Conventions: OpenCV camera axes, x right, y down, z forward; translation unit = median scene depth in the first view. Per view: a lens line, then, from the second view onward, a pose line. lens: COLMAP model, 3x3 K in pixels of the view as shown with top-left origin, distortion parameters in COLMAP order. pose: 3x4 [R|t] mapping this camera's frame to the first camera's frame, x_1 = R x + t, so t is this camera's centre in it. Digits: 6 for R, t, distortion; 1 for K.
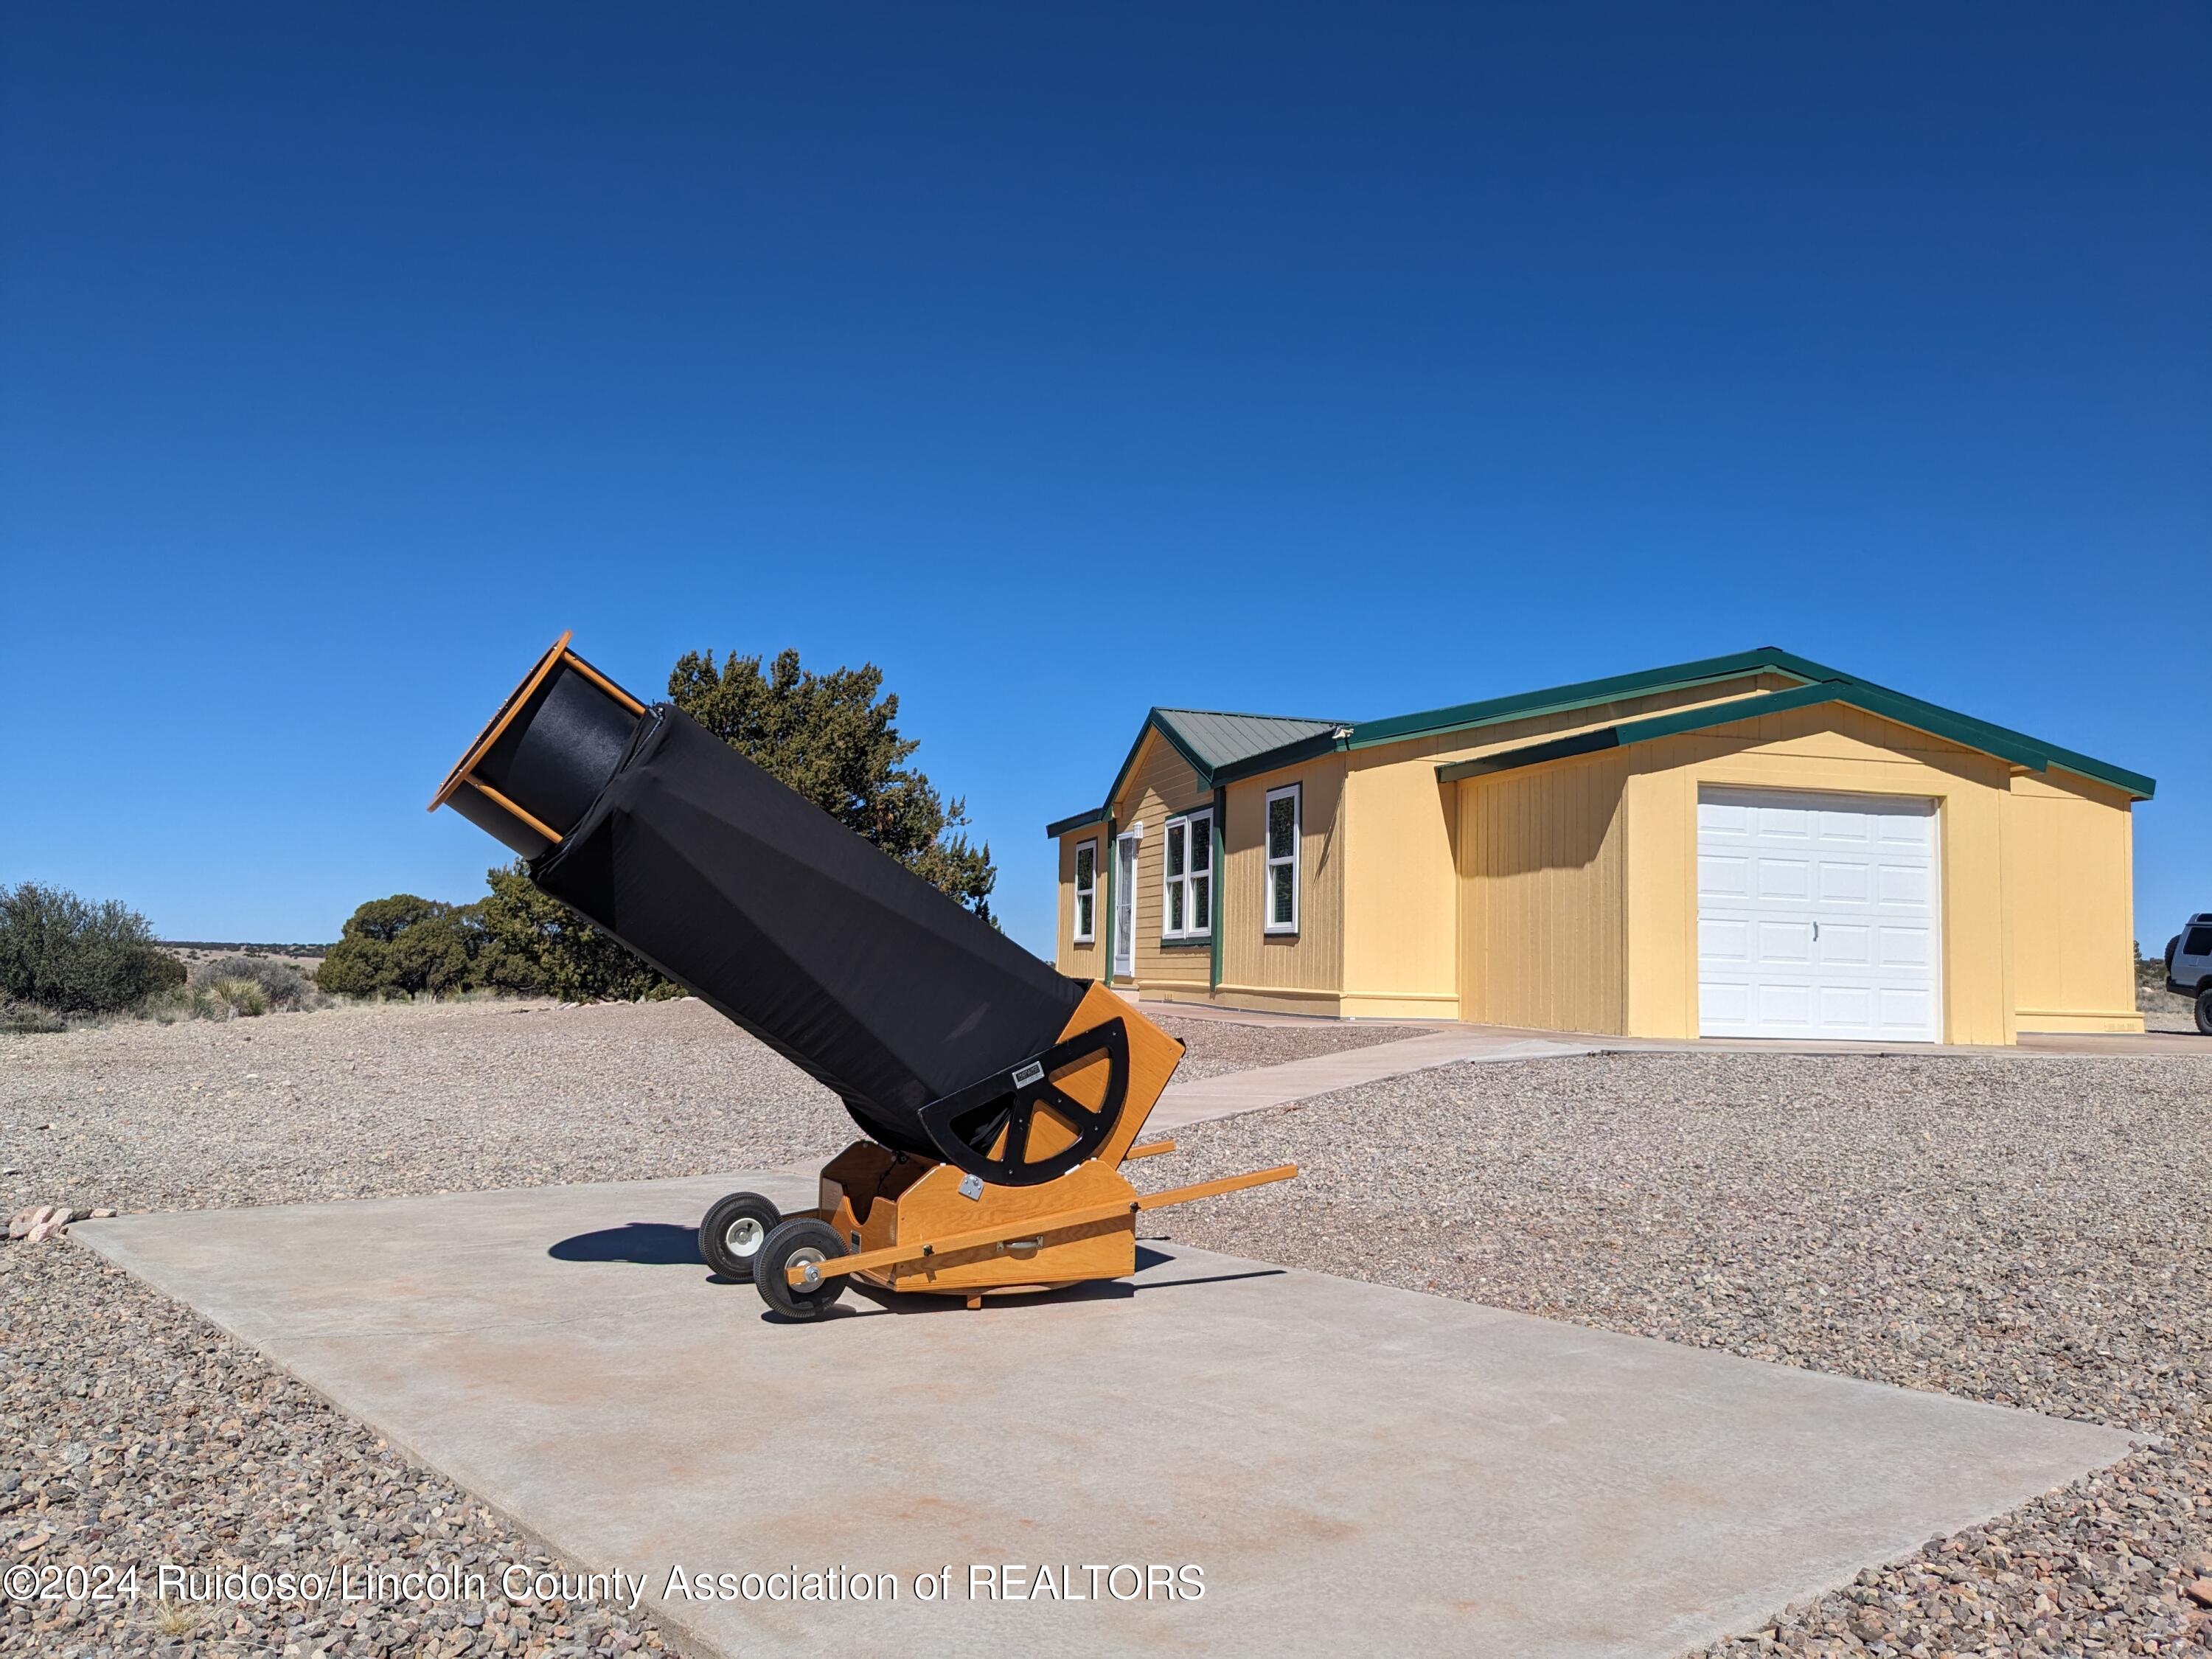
lens RADIAL K [[1742.5, 0, 1095.3], [0, 1742.5, 829.8], [0, 0, 1]] dist [0.015969, -0.001013]
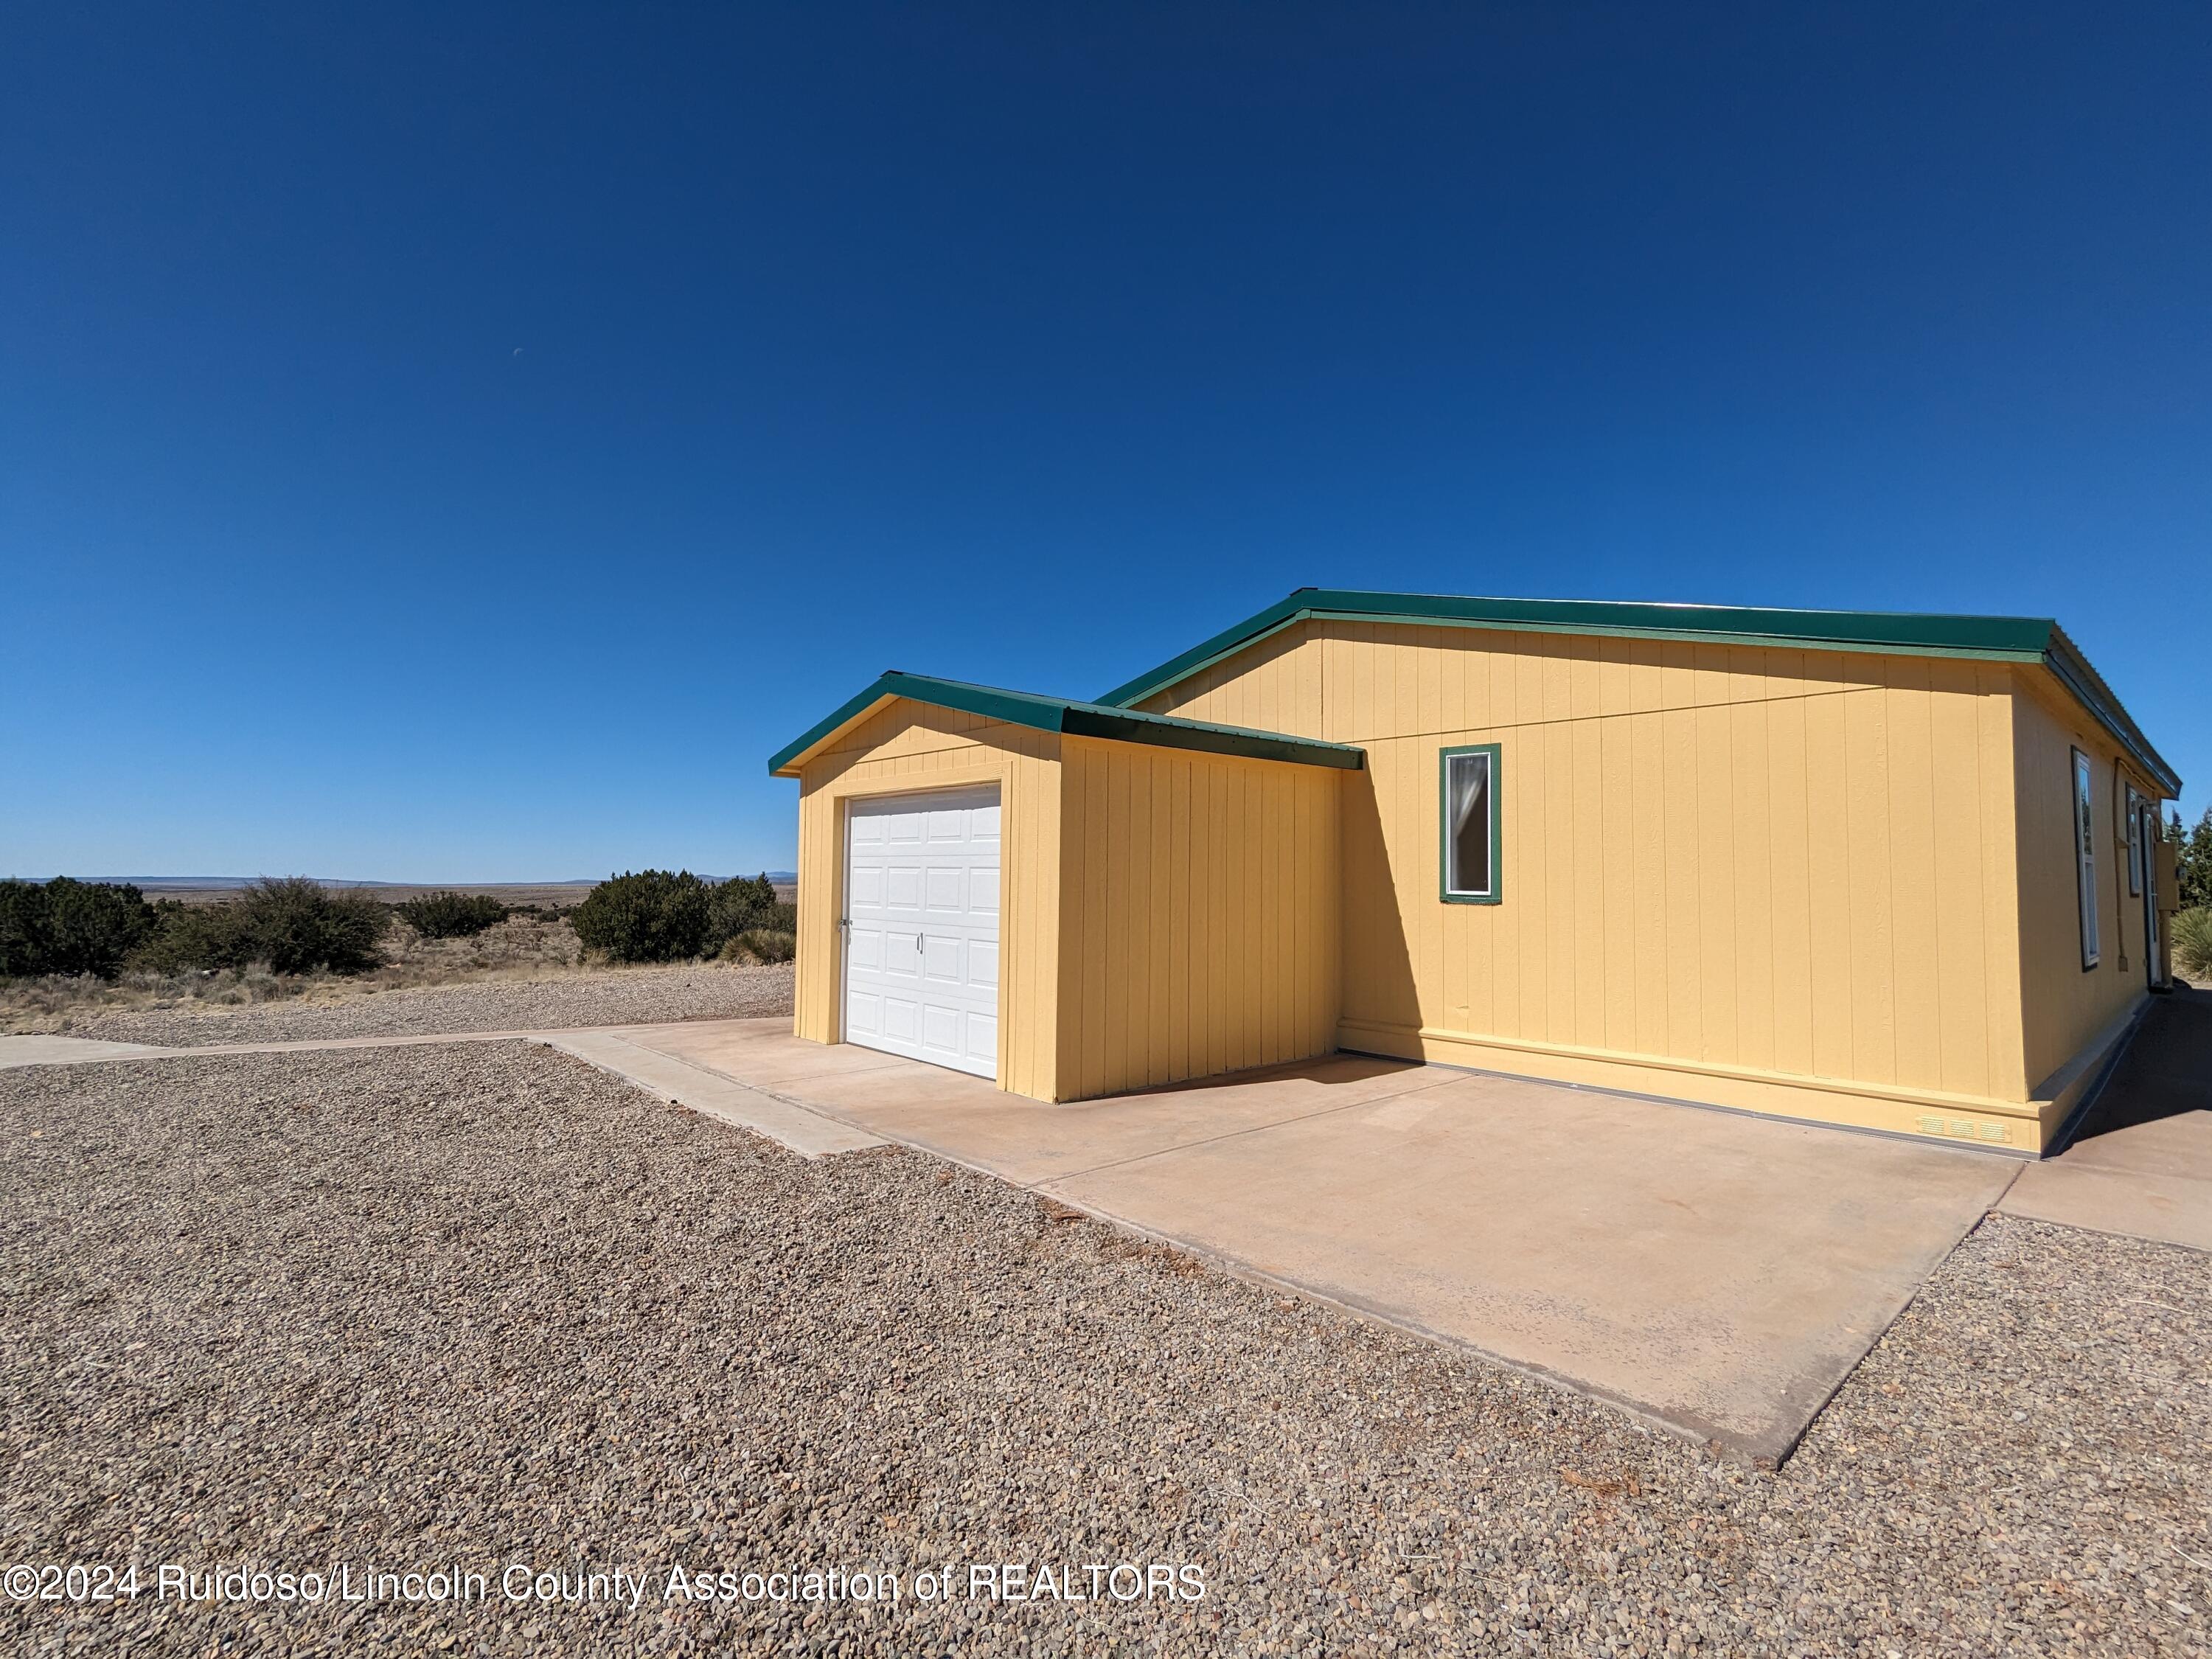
lens RADIAL K [[1043.1, 0, 1104.3], [0, 1043.1, 828.5], [0, 0, 1]] dist [0.004739, -0.000584]
pose [[0.462271, -0.065332, -0.884328, 0.590695], [0.073973, 0.996647, -0.034962, 0.015063], [0.883648, -0.049254, 0.465554, 0.517435]]
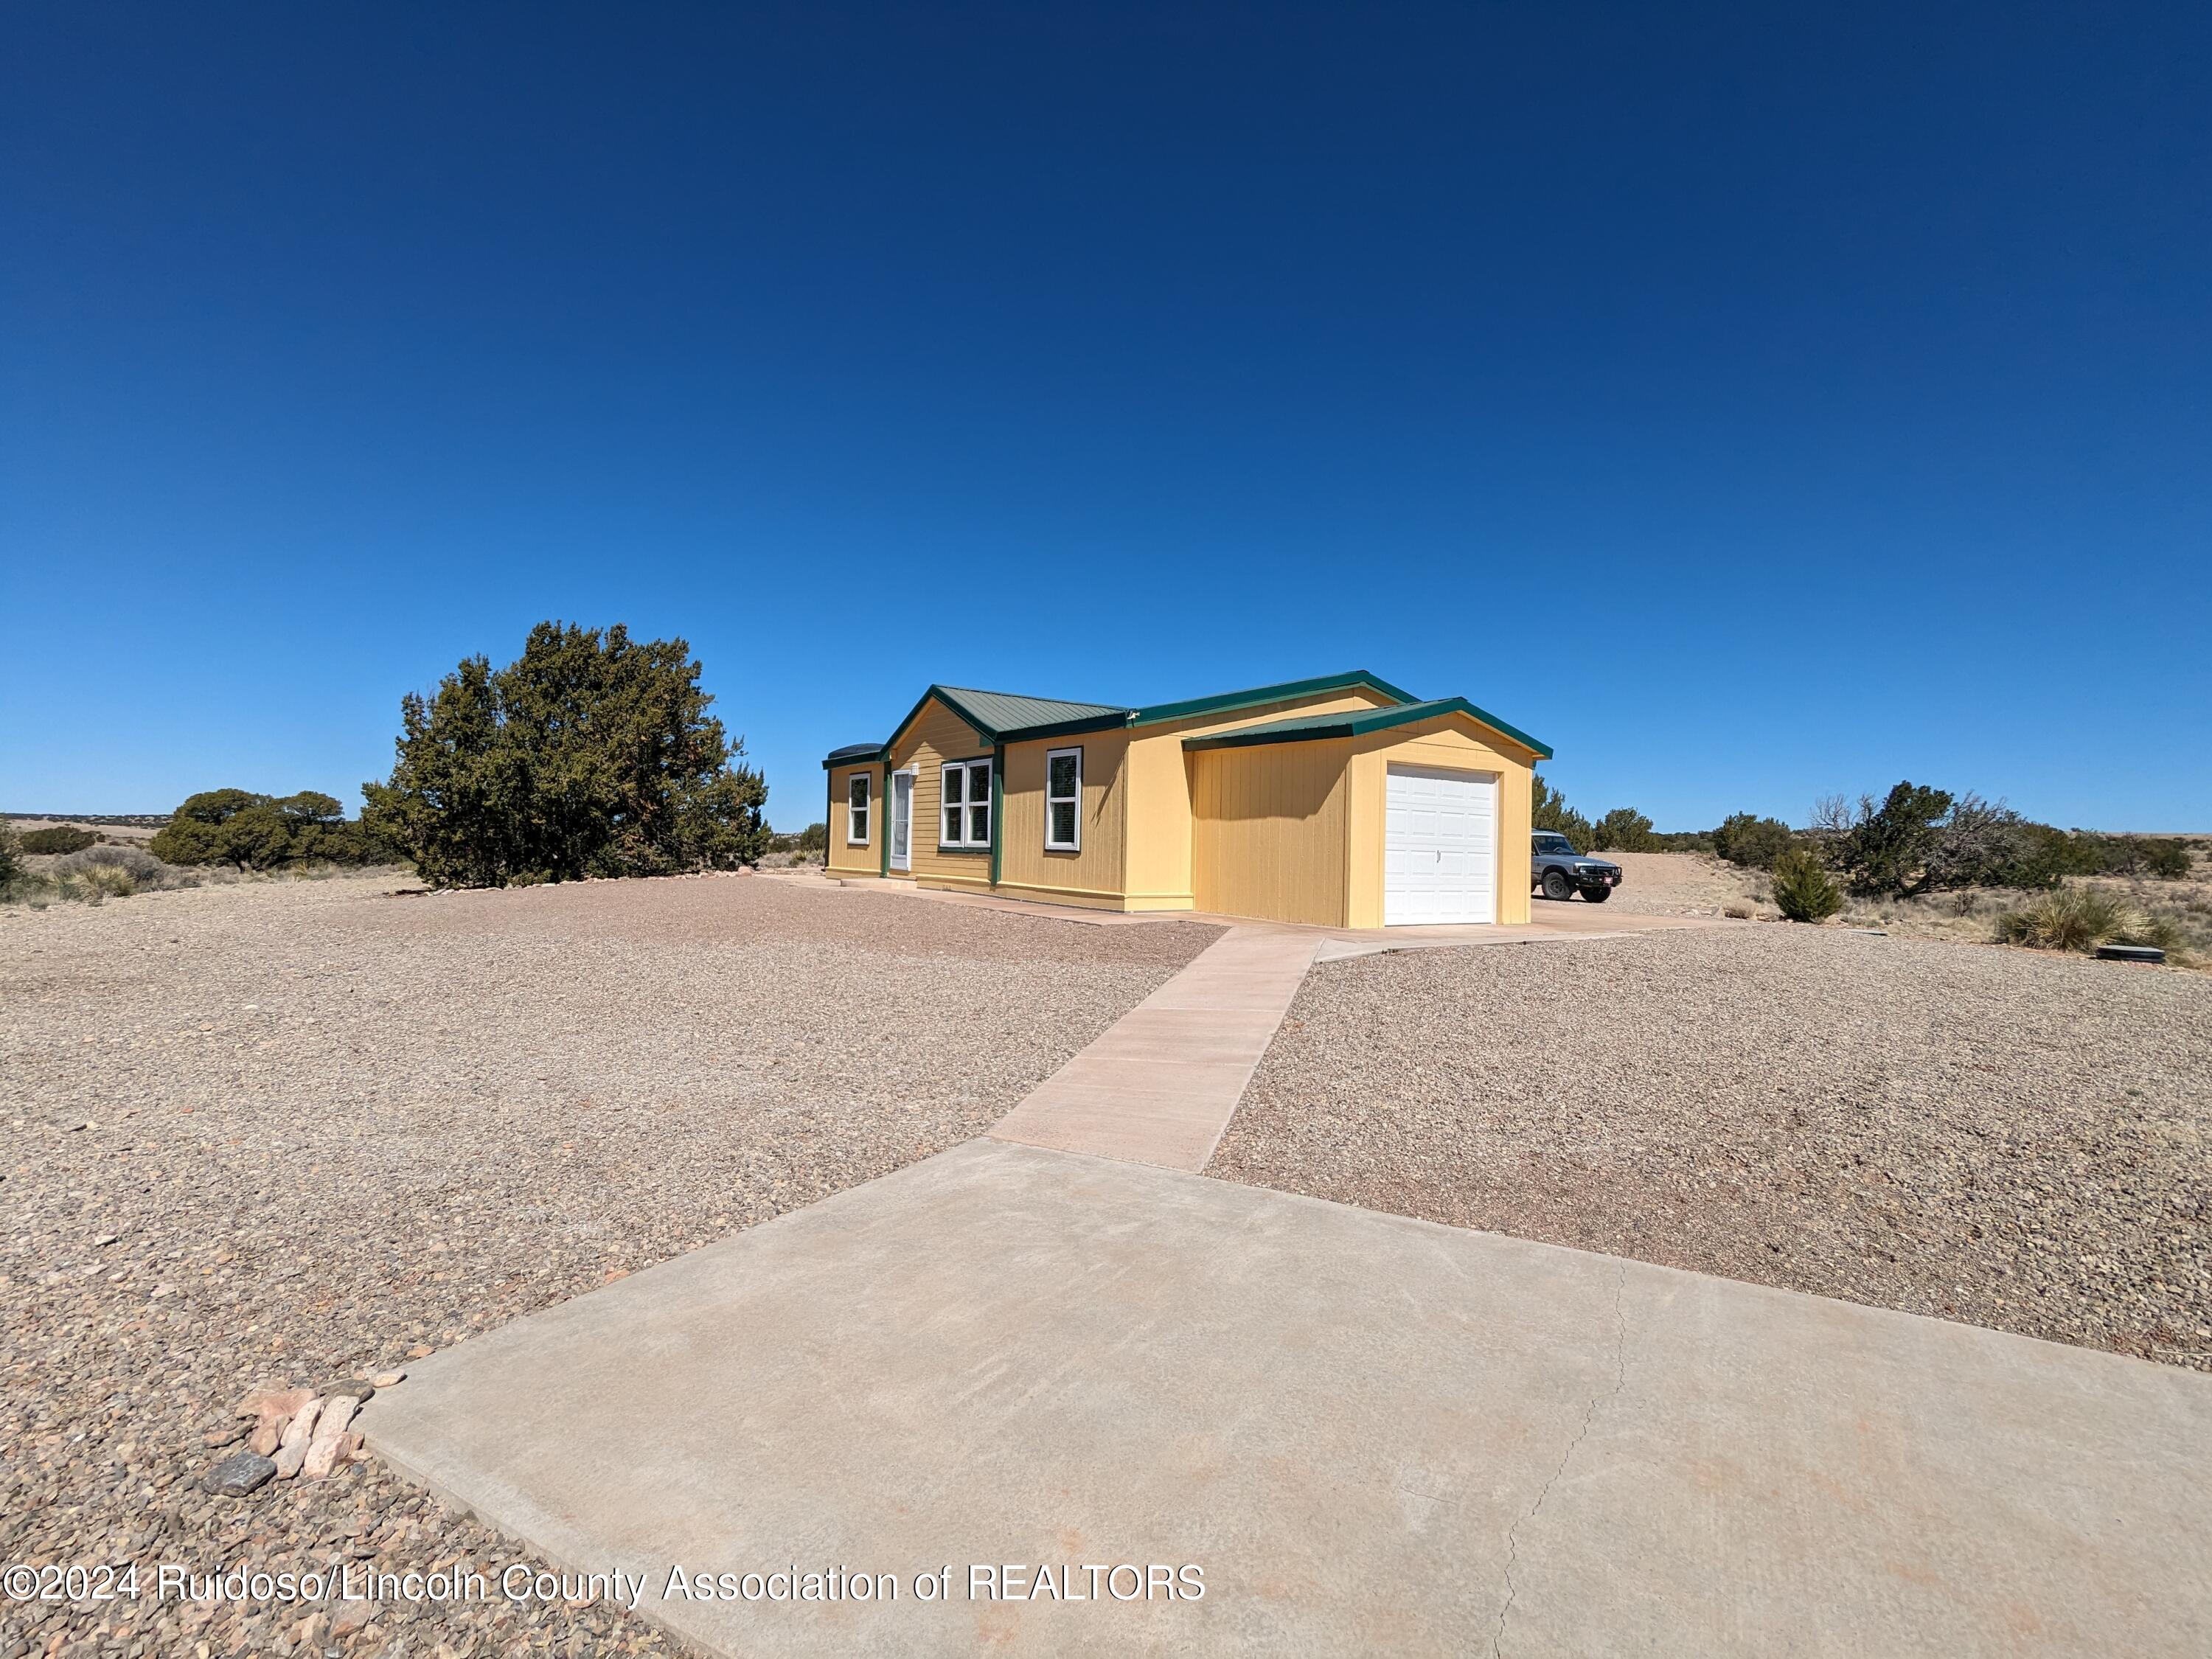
lens RADIAL K [[1043.1, 0, 1101.5], [0, 1043.1, 835.2], [0, 0, 1]] dist [0.004739, -0.000584]
pose [[0.943665, 0.002390, 0.330895, -0.114628], [-0.028576, 0.996827, 0.074295, -0.014013], [-0.329667, -0.079565, 0.940739, 0.134628]]
